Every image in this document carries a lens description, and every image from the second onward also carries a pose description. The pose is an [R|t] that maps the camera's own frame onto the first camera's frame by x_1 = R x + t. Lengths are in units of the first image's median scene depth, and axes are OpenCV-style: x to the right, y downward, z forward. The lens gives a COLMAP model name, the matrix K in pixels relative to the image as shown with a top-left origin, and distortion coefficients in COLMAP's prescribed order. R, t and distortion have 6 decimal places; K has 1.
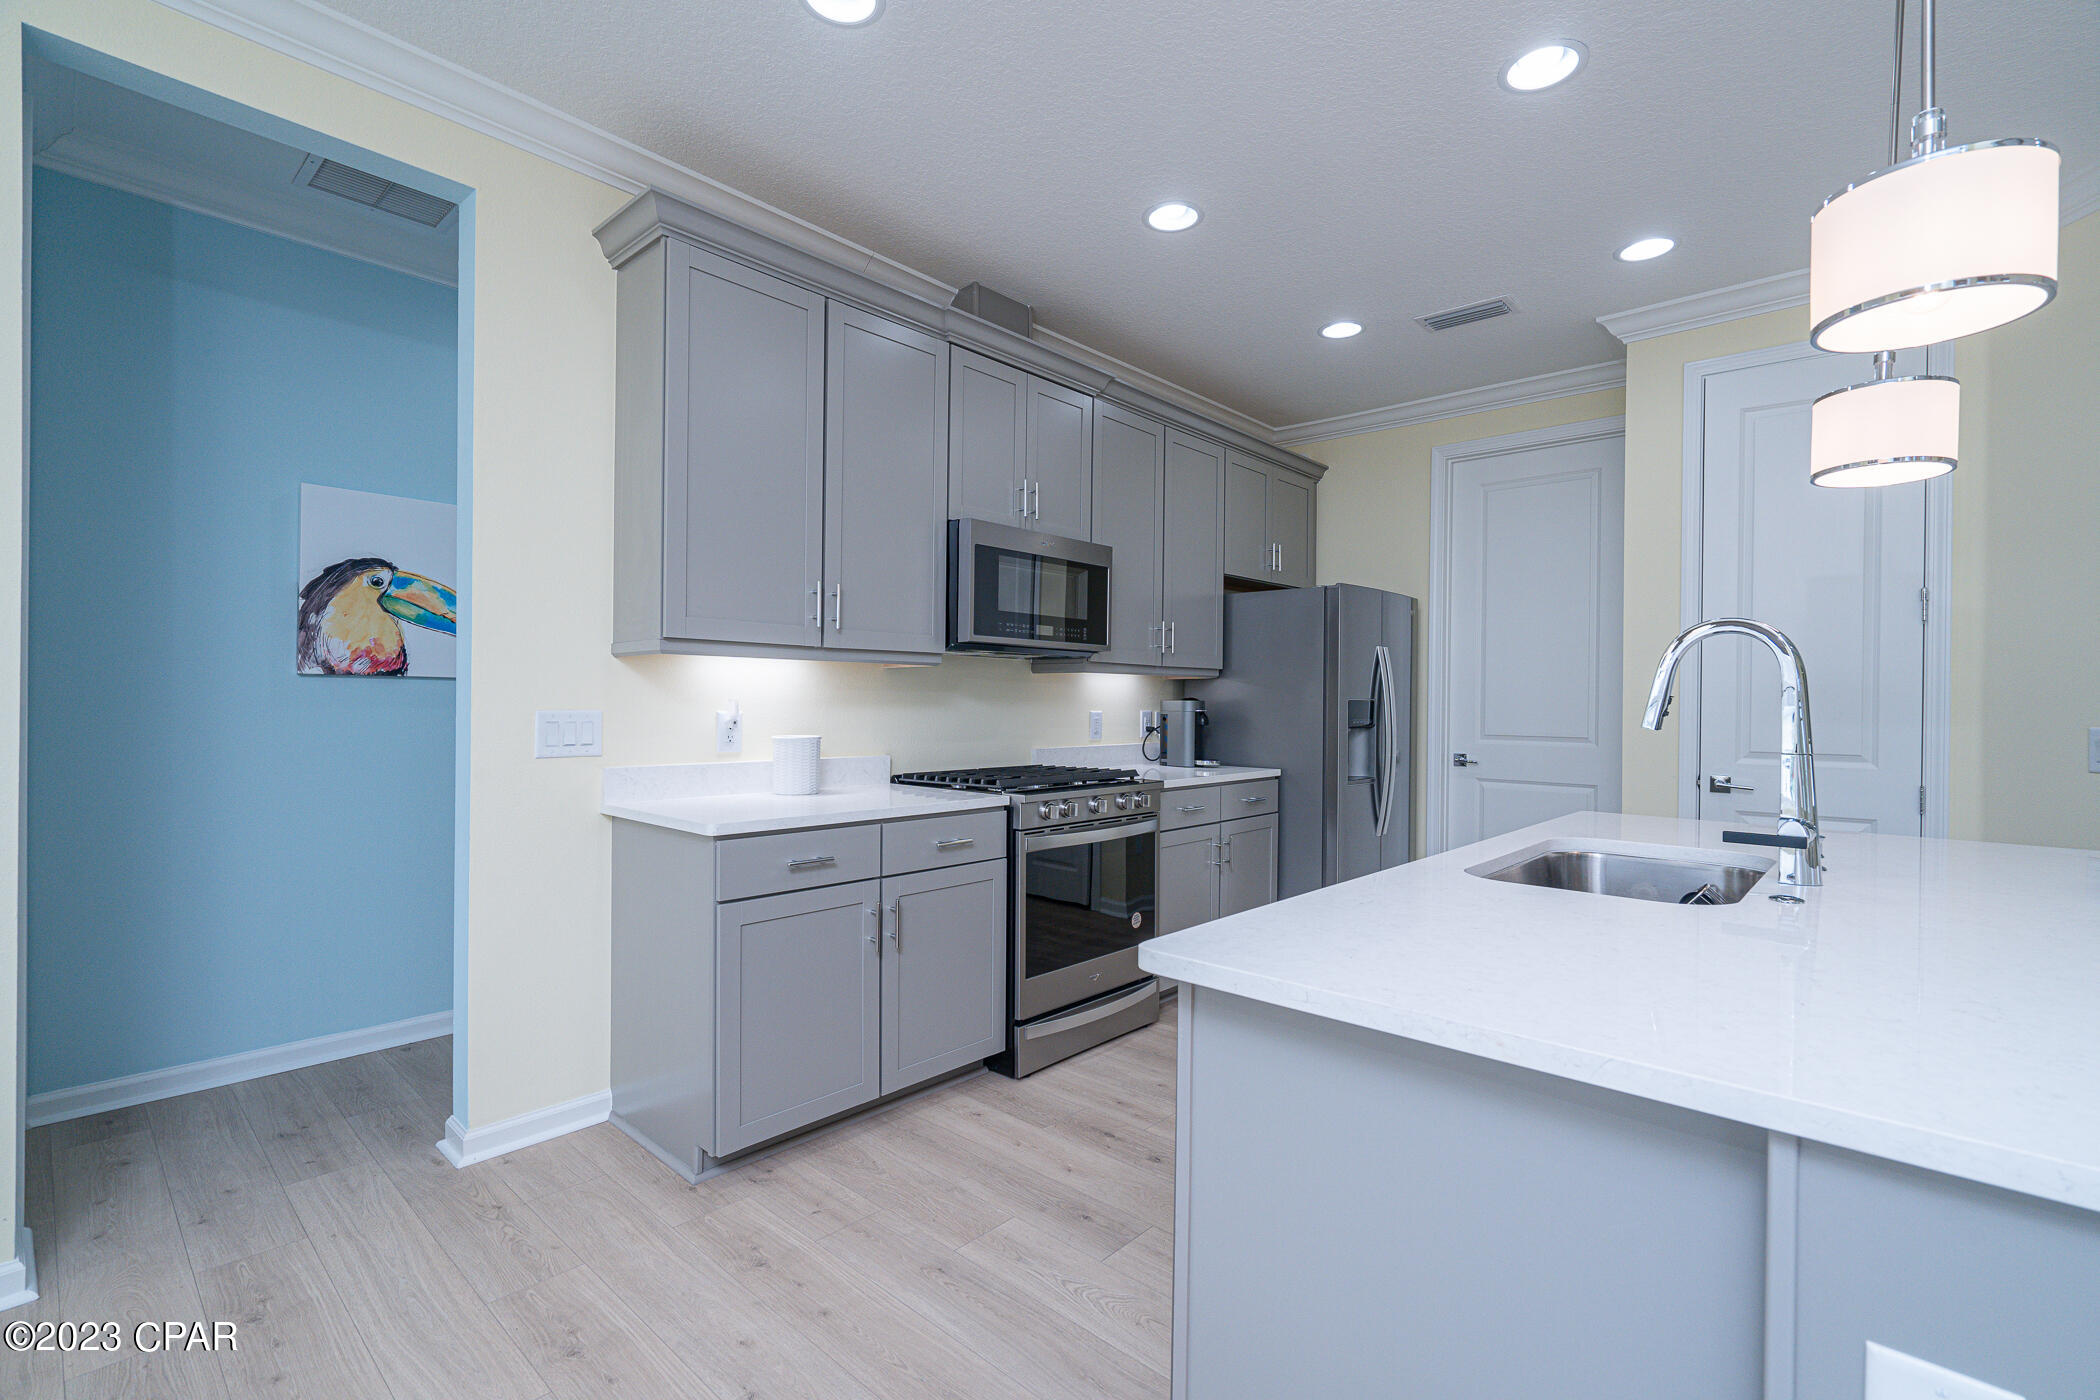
lens RADIAL K [[946.3, 0, 1054.6], [0, 946.3, 696.5], [0, 0, 1]] dist [-0.004368, 0.001851]
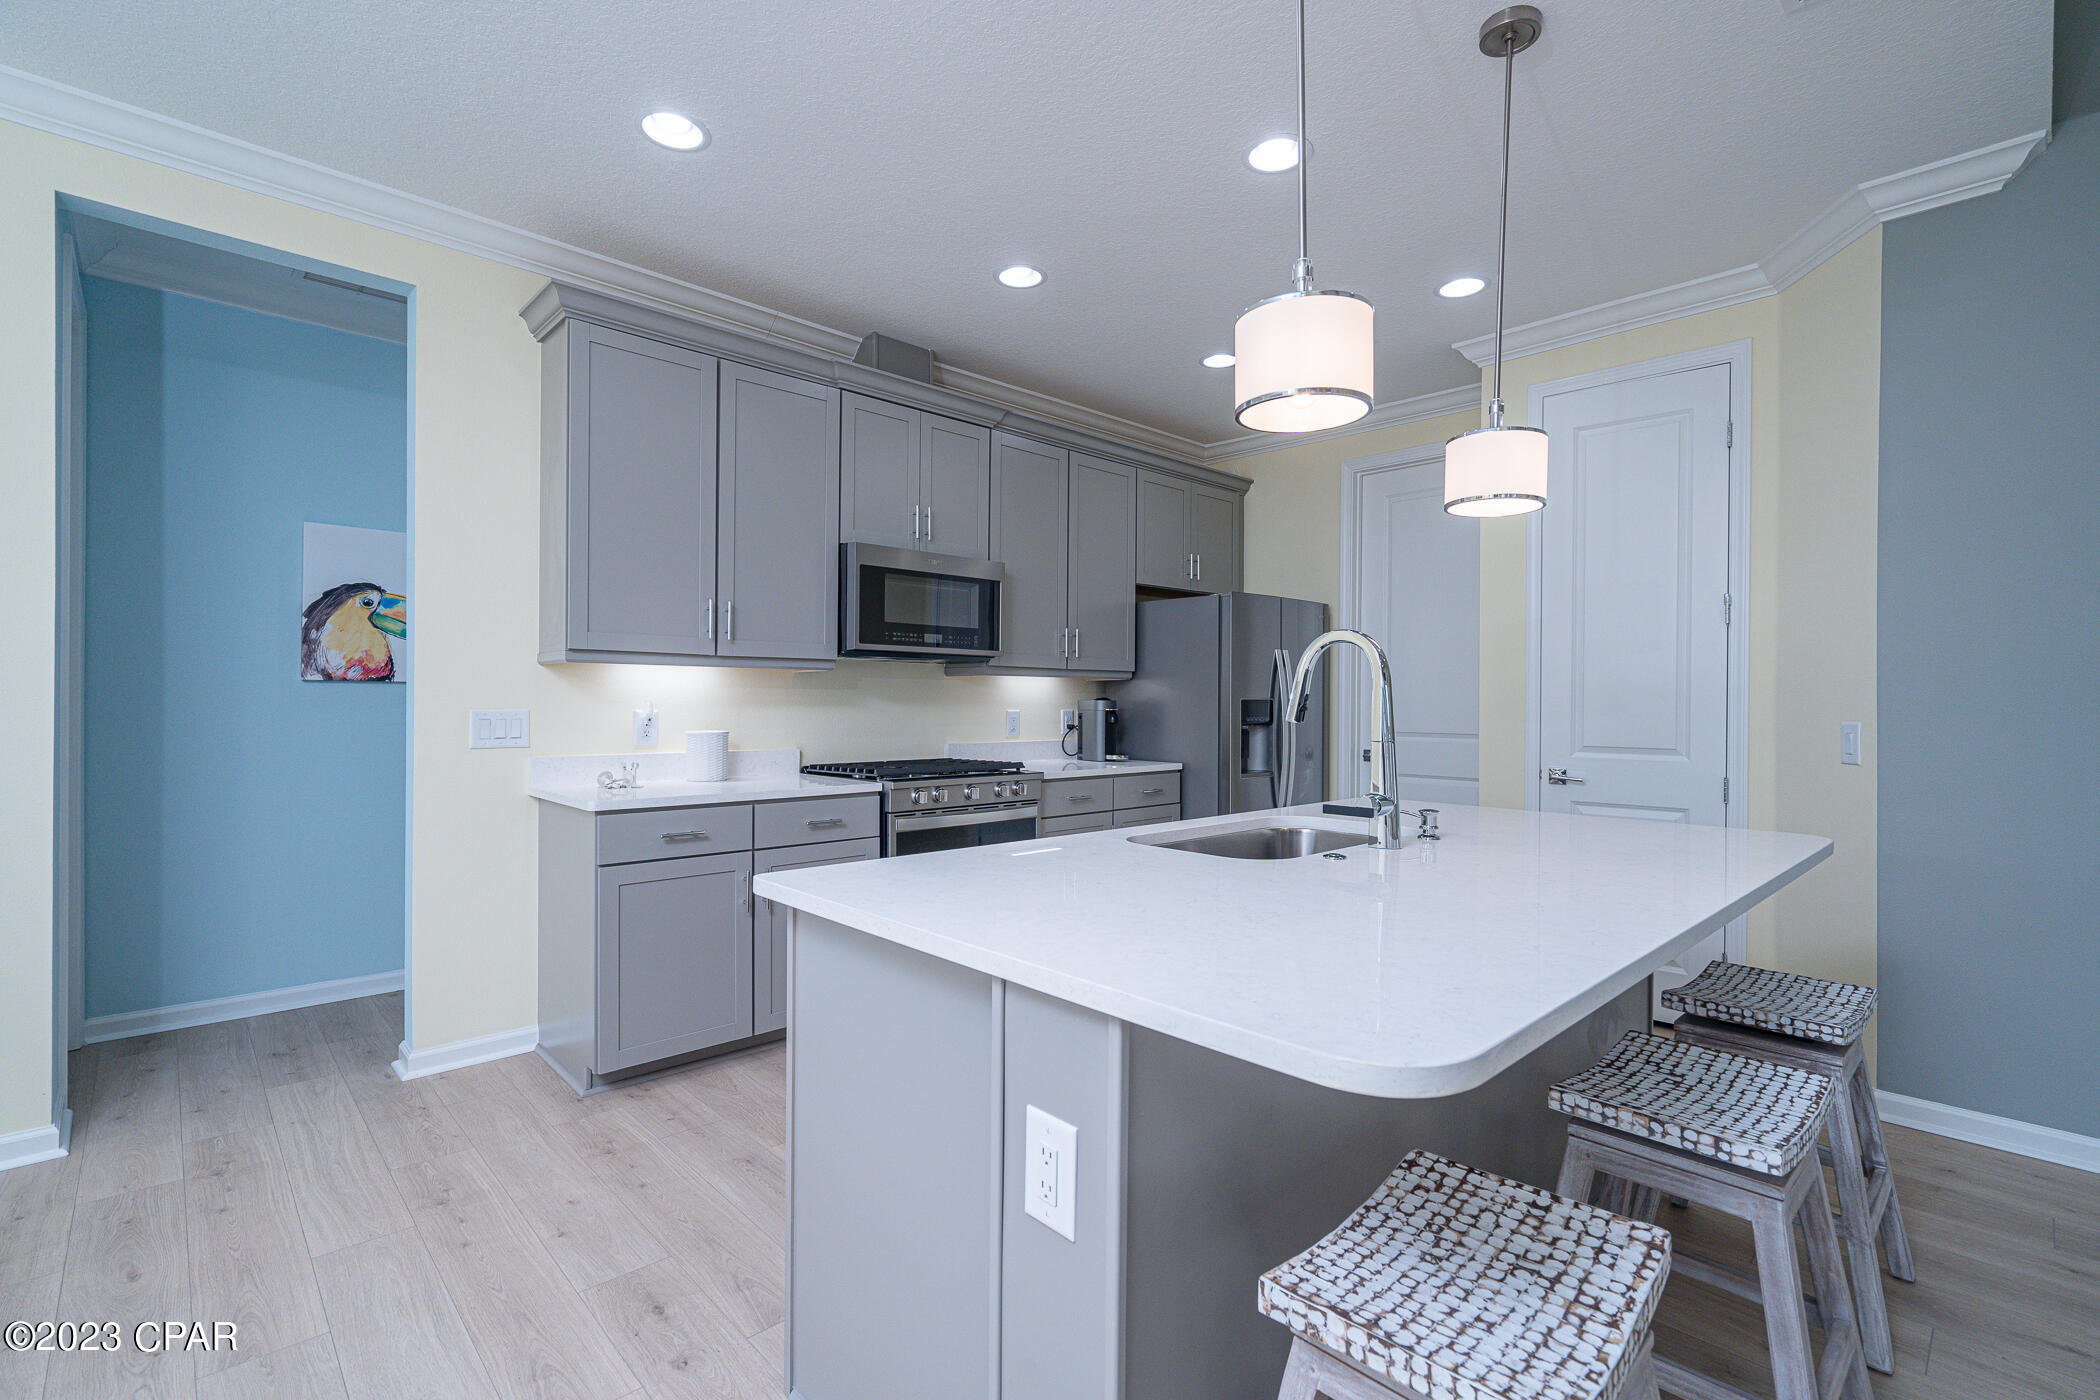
lens RADIAL K [[946.3, 0, 1054.1], [0, 946.3, 695.2], [0, 0, 1]] dist [-0.004368, 0.001851]
pose [[0.997464, -0.003412, -0.071096, 0.237795], [0.003231, 0.999991, -0.002656, 0.001734], [0.071104, 0.002420, 0.997466, -0.132299]]
